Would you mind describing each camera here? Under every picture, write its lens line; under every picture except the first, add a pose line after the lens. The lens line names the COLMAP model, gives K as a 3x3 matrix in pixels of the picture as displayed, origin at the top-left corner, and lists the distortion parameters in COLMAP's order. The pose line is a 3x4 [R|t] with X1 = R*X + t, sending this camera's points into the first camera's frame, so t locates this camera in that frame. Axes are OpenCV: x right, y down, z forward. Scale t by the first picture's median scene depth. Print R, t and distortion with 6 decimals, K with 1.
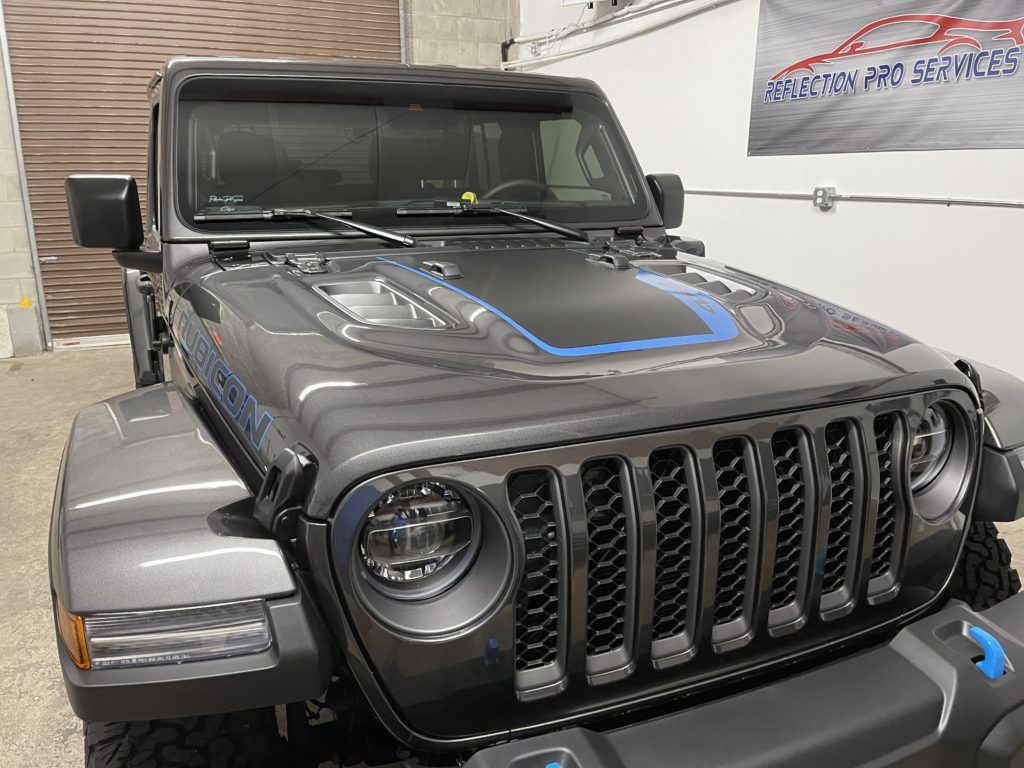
lens RADIAL K [[783.0, 0, 508.3], [0, 783.0, 387.8], [0, 0, 1]] dist [0.070297, -0.084411]
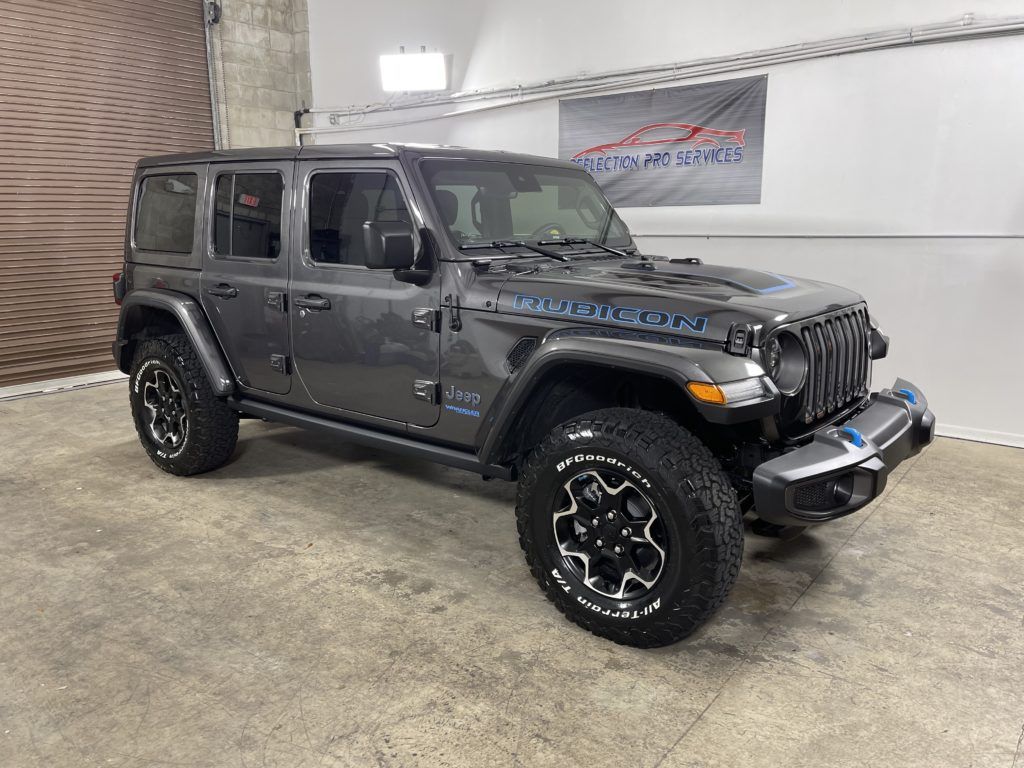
lens RADIAL K [[783.0, 0, 517.6], [0, 783.0, 374.9], [0, 0, 1]] dist [0.070297, -0.084411]
pose [[0.881752, -0.097794, 0.461464, -0.571771], [0.133531, 0.990007, -0.045344, 0.071321], [-0.452418, 0.101602, 0.885999, -0.239287]]
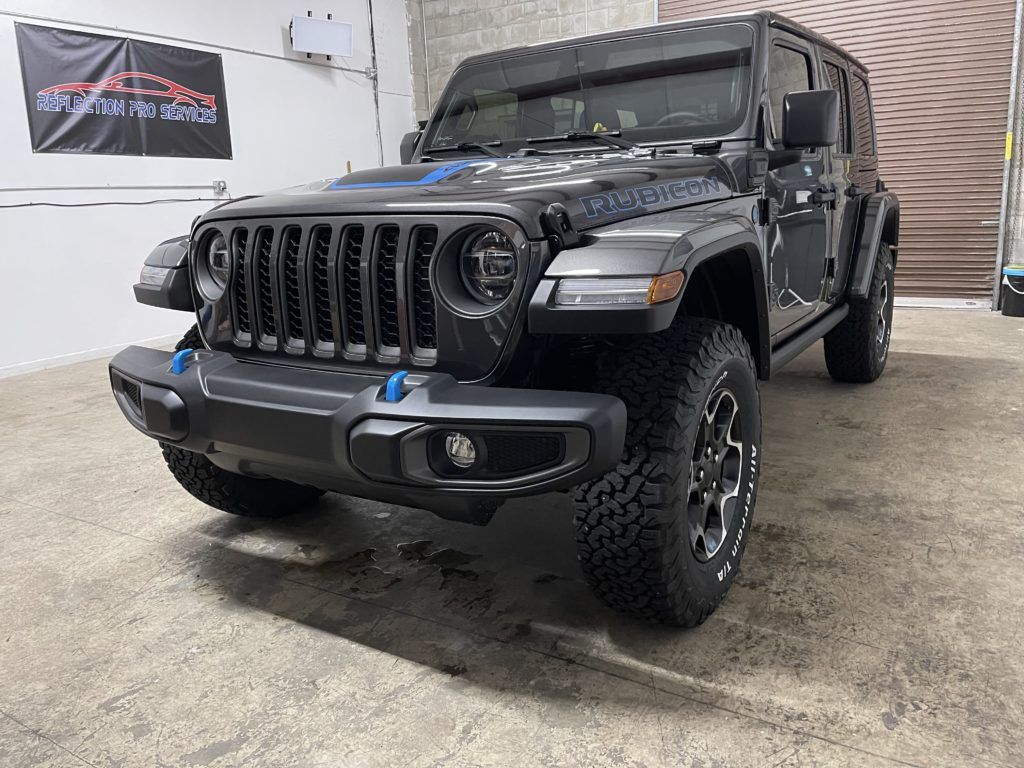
lens RADIAL K [[783.0, 0, 514.0], [0, 783.0, 374.2], [0, 0, 1]] dist [0.070297, -0.084411]
pose [[0.565729, 0.158834, -0.809149, 0.627136], [-0.184949, 0.980714, 0.063202, 0.062417], [0.803582, 0.113896, 0.584194, 0.117509]]
